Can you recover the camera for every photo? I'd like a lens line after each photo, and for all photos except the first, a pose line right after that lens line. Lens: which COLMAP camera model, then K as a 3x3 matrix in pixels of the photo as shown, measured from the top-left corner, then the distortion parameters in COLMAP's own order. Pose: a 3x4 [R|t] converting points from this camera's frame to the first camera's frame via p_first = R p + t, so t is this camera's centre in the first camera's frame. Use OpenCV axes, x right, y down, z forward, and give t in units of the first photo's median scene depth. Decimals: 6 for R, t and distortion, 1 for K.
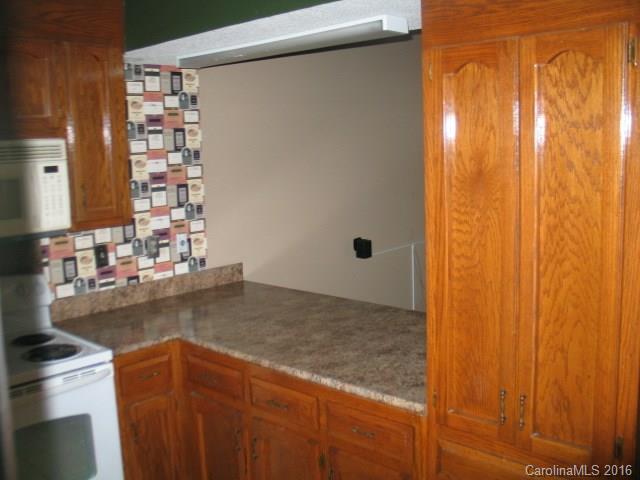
lens RADIAL K [[656.9, 0, 320.1], [0, 656.9, 239.7], [0, 0, 1]] dist [-0.111238, 0.000000]
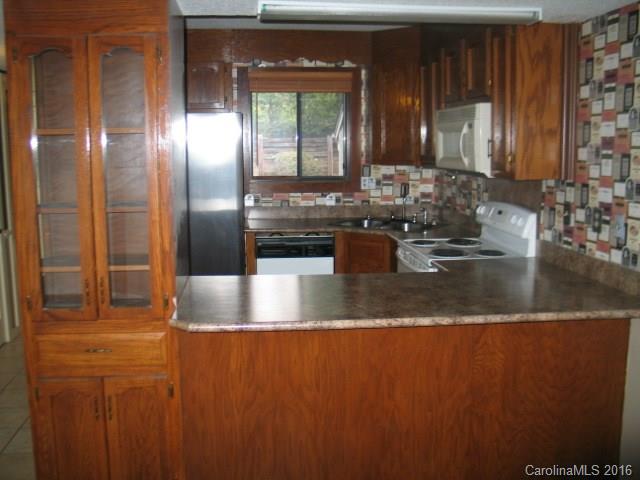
lens RADIAL K [[656.9, 0, 319.8], [0, 656.9, 239.0], [0, 0, 1]] dist [-0.111238, 0.000000]
pose [[-0.659788, 0.151880, -0.735943, 0.647881], [-0.067942, 0.963293, 0.259711, -0.167601], [0.748374, 0.221356, -0.625250, 1.277069]]
